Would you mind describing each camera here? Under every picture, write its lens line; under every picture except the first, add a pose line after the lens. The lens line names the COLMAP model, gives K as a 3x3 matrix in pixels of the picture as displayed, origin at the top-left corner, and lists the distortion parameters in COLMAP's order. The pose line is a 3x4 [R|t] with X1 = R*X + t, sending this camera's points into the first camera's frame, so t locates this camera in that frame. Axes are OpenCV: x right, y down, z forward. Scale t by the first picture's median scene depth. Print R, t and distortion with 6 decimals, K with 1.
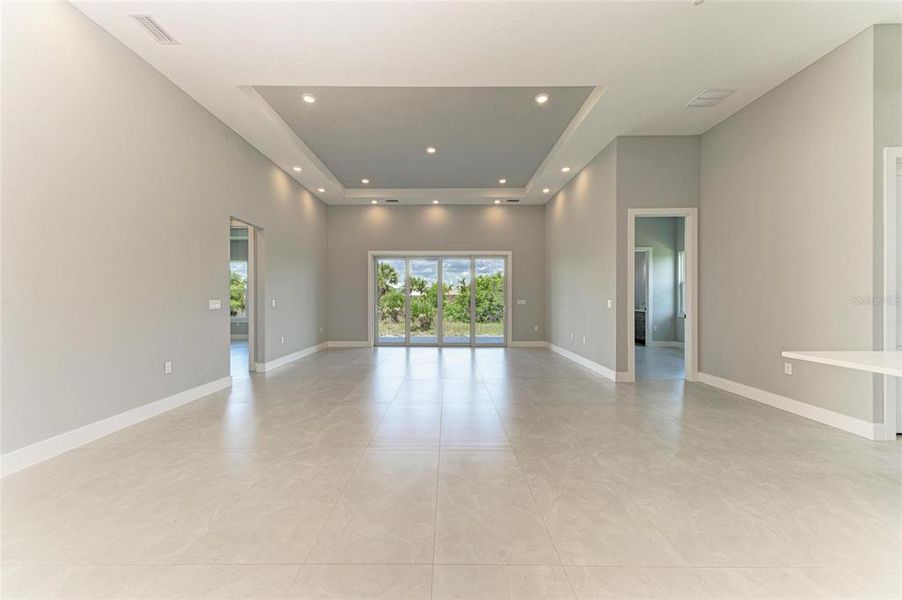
lens RADIAL K [[333.8, 0, 453.0], [0, 333.8, 296.8], [0, 0, 1]] dist [0.001481, -0.000094]
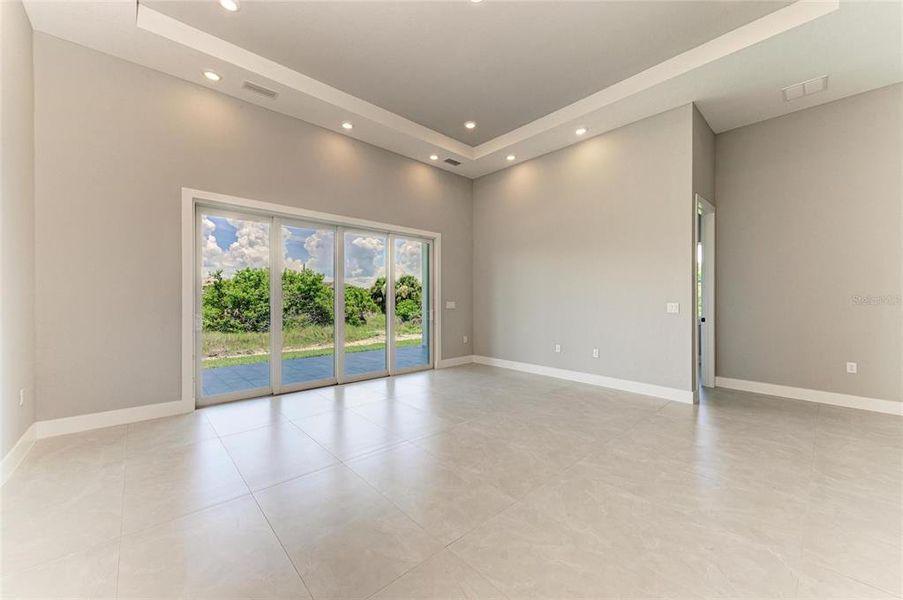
lens RADIAL K [[340.2, 0, 456.8], [0, 340.2, 299.7], [0, 0, 1]] dist [0.002413, -0.000007]
pose [[0.739762, 0.002906, 0.672863, -0.283915], [-0.007452, 0.999965, 0.003875, 0.000753], [-0.672828, -0.007881, 0.739757, 0.436462]]
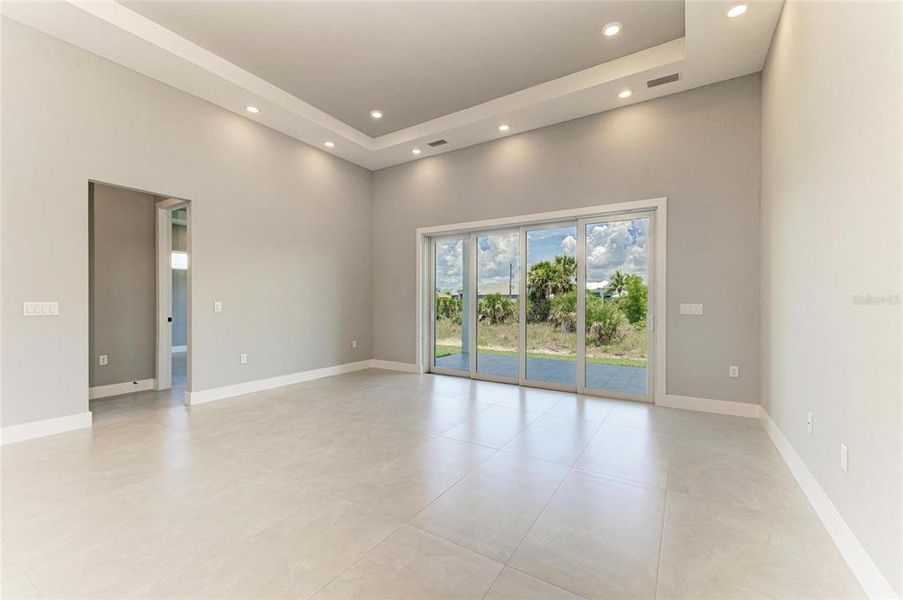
lens RADIAL K [[368.9, 0, 456.9], [0, 368.9, 299.2], [0, 0, 1]] dist [-0.000495, 0.000027]
pose [[0.842341, -0.000623, -0.538944, 0.205803], [0.001389, 0.999999, 0.001014, 0.002259], [0.538943, -0.001603, 0.842341, 0.417581]]
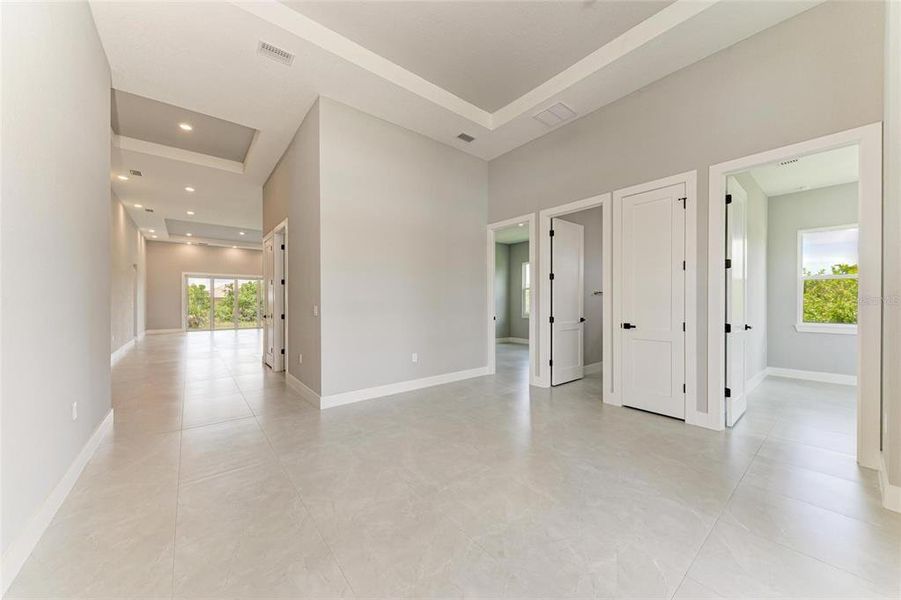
lens RADIAL K [[318.2, 0, 450.5], [0, 318.2, 300.0], [0, 0, 1]] dist [0.000623, 0.000007]
pose [[0.784055, -0.004534, 0.620675, -0.189376], [0.002831, 0.999989, 0.003728, -0.006105], [-0.620685, -0.001166, 0.784059, -0.972677]]
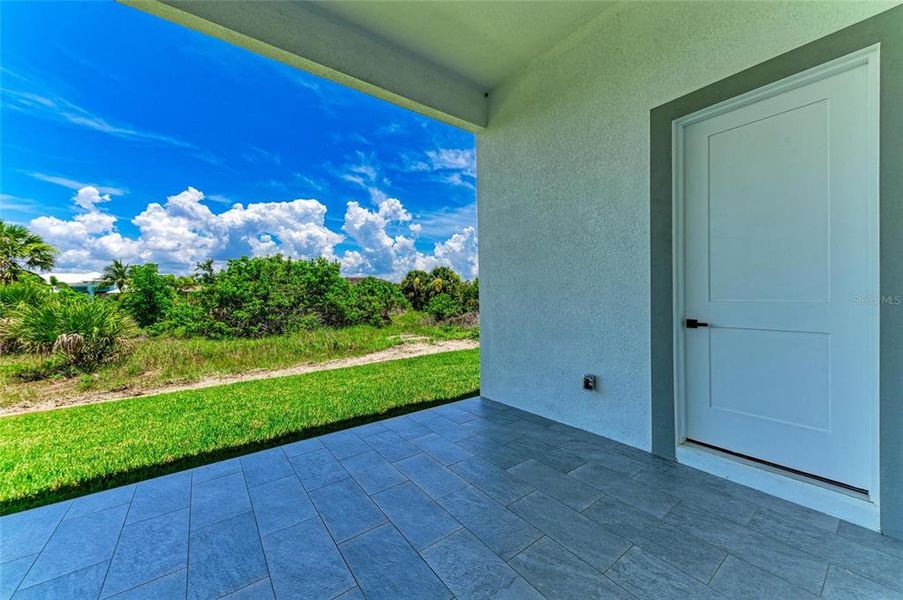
lens RADIAL K [[334.2, 0, 453.5], [0, 334.2, 296.8], [0, 0, 1]] dist [0.001481, -0.000094]
pose [[0.808477, -0.011841, 0.588408, 0.111554], [0.006704, 0.999918, 0.010911, 0.014276], [-0.588489, -0.004876, 0.808491, 1.026559]]
